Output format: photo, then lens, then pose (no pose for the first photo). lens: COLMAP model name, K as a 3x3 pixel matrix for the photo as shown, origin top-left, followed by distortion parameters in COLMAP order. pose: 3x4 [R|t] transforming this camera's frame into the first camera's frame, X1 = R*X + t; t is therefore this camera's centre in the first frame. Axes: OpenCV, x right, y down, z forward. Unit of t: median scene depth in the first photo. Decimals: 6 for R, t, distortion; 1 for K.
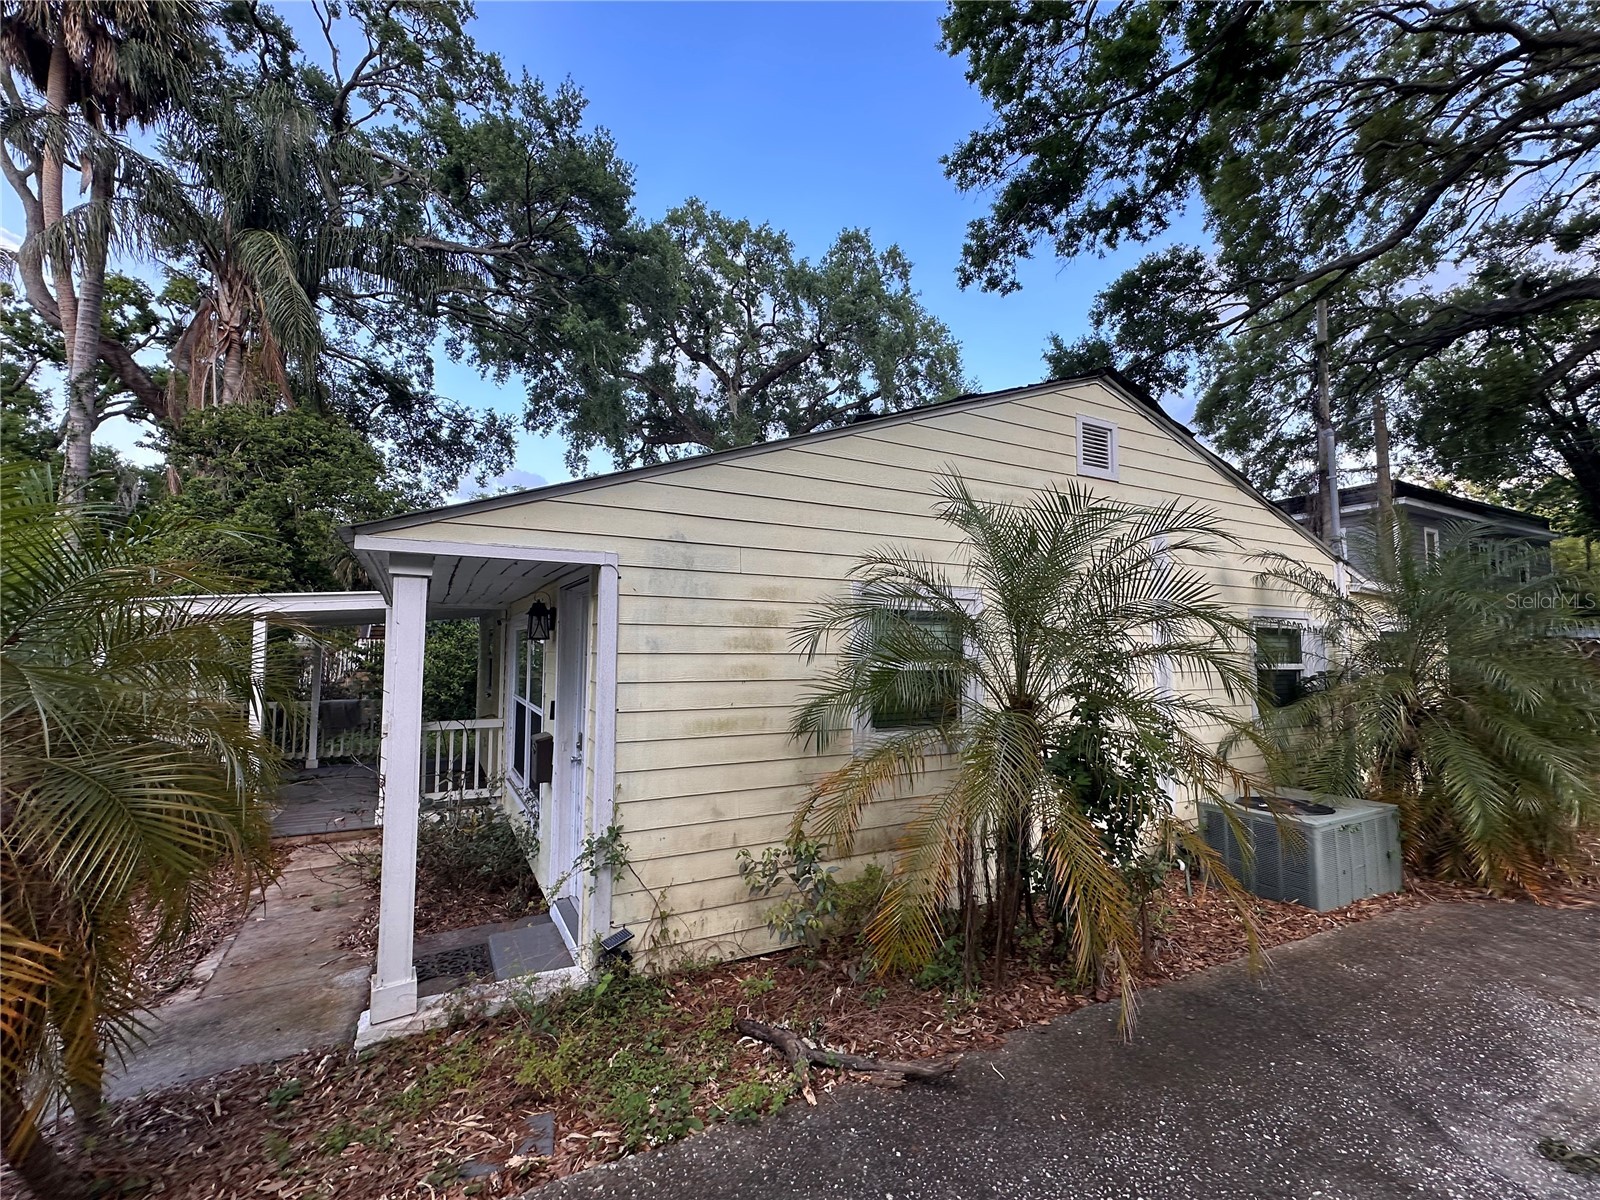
lens RADIAL K [[696.5, 0, 800.0], [0, 696.5, 600.0], [0, 0, 1]] dist [-0.003296, -0.000122]
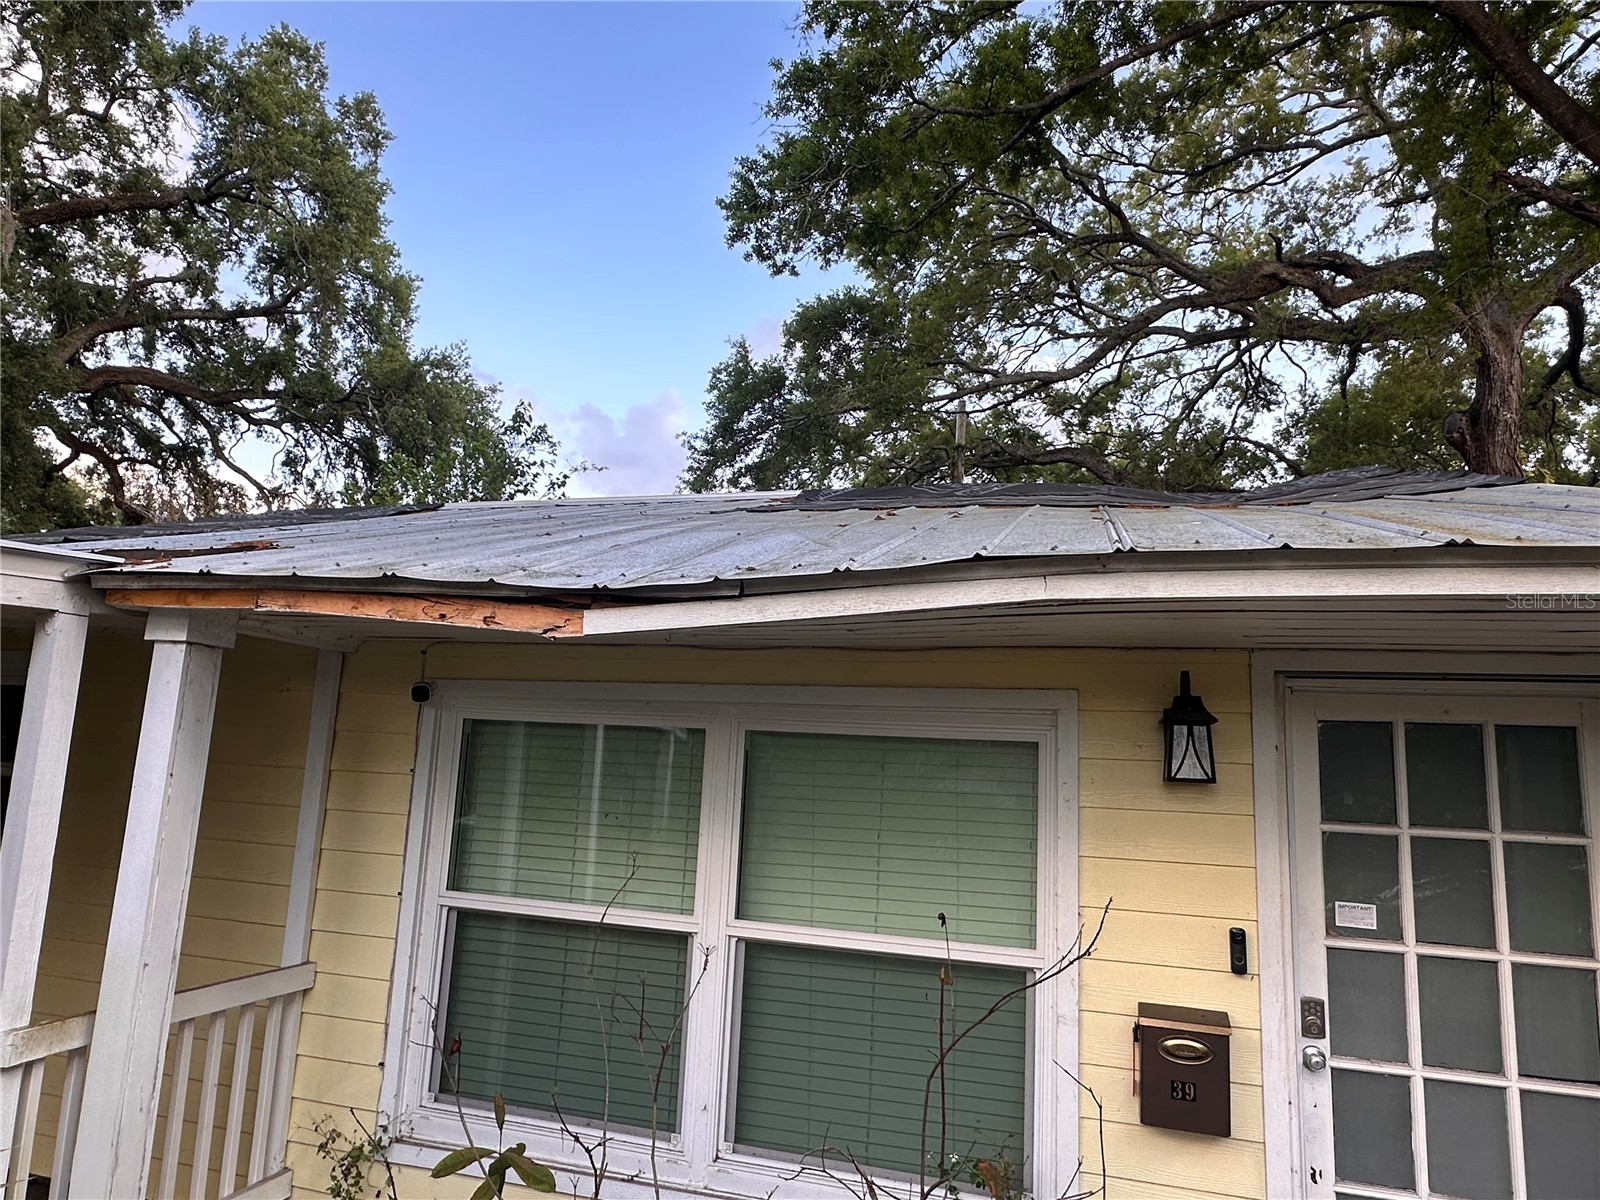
lens RADIAL K [[996.6, 0, 790.9], [0, 996.6, 608.3], [0, 0, 1]] dist [-0.003465, -0.002327]
pose [[0.706685, 0.144015, 0.692716, -0.142918], [-0.092610, 0.989470, -0.111233, 0.006001], [-0.701441, 0.014454, 0.712581, 0.109900]]
